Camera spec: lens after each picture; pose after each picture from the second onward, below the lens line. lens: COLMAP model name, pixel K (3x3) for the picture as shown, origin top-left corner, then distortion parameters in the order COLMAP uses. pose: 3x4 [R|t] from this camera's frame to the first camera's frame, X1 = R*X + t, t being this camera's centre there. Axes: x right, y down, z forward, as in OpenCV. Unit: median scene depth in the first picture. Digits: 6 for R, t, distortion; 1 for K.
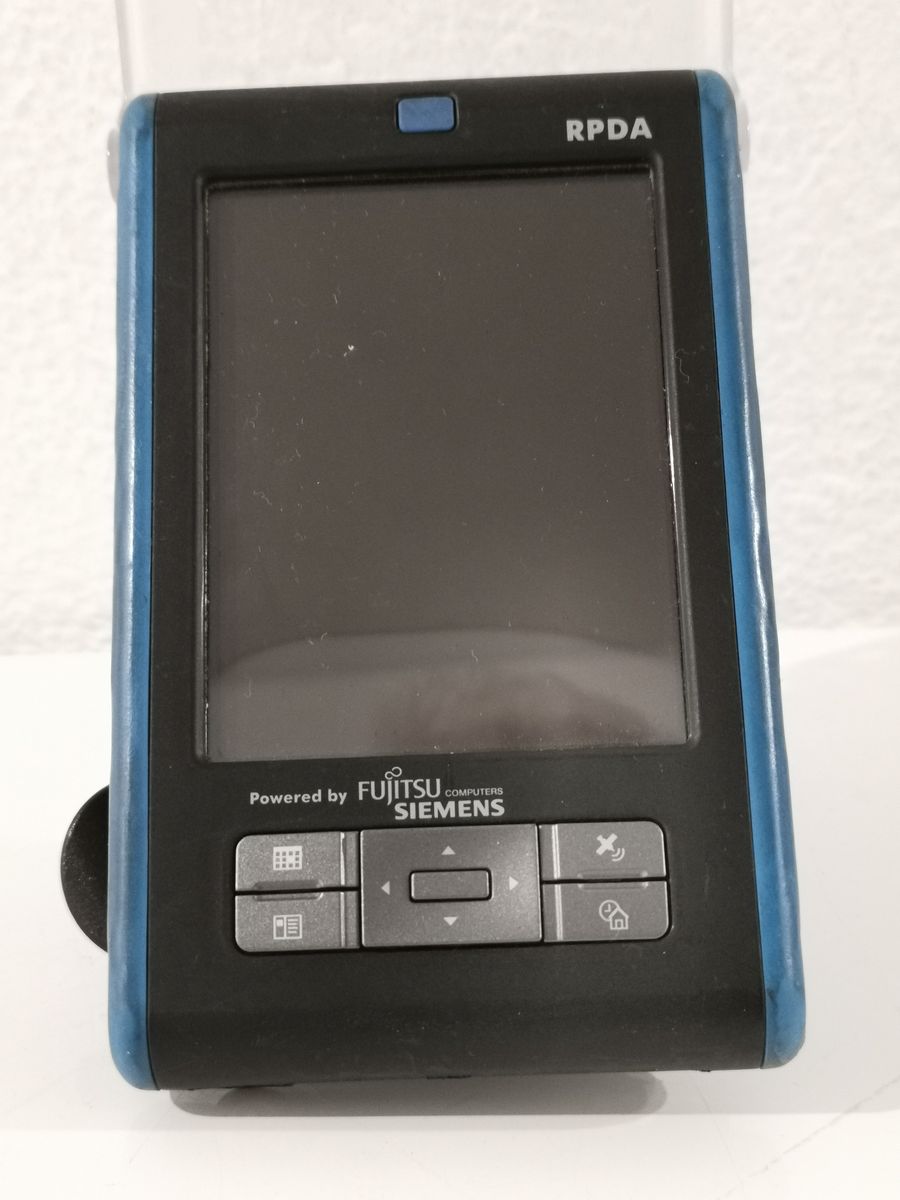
lens RADIAL K [[1933.7, 0, 449.4], [0, 1933.7, 594.8], [0, 0, 1]] dist [0.032176, 0.000000]
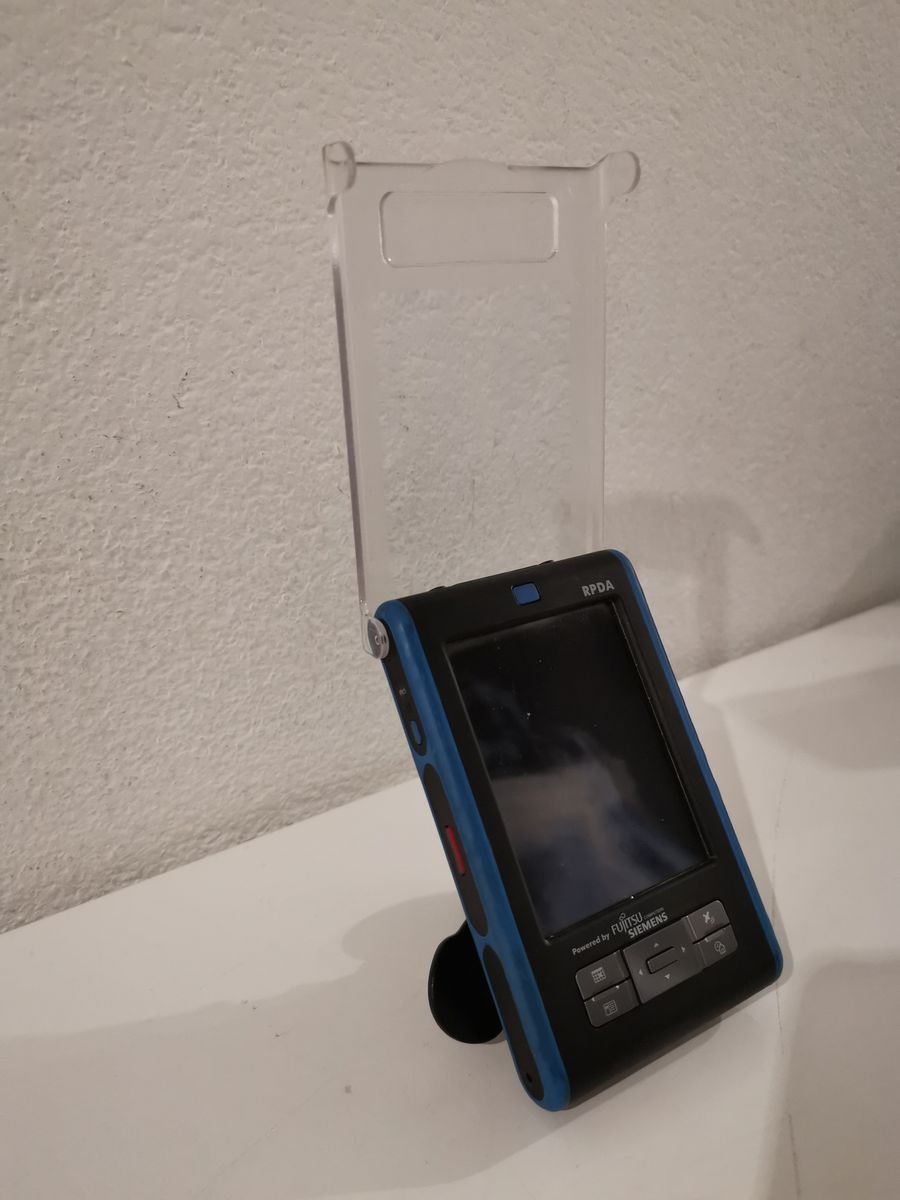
lens RADIAL K [[940.9, 0, 454.0], [0, 940.9, 610.2], [0, 0, 1]] dist [0.002668, -0.005302]
pose [[0.841495, -0.170672, 0.512599, -0.661108], [0.167989, 0.984417, 0.051991, -0.326720], [-0.513485, 0.042361, 0.857053, 0.191141]]
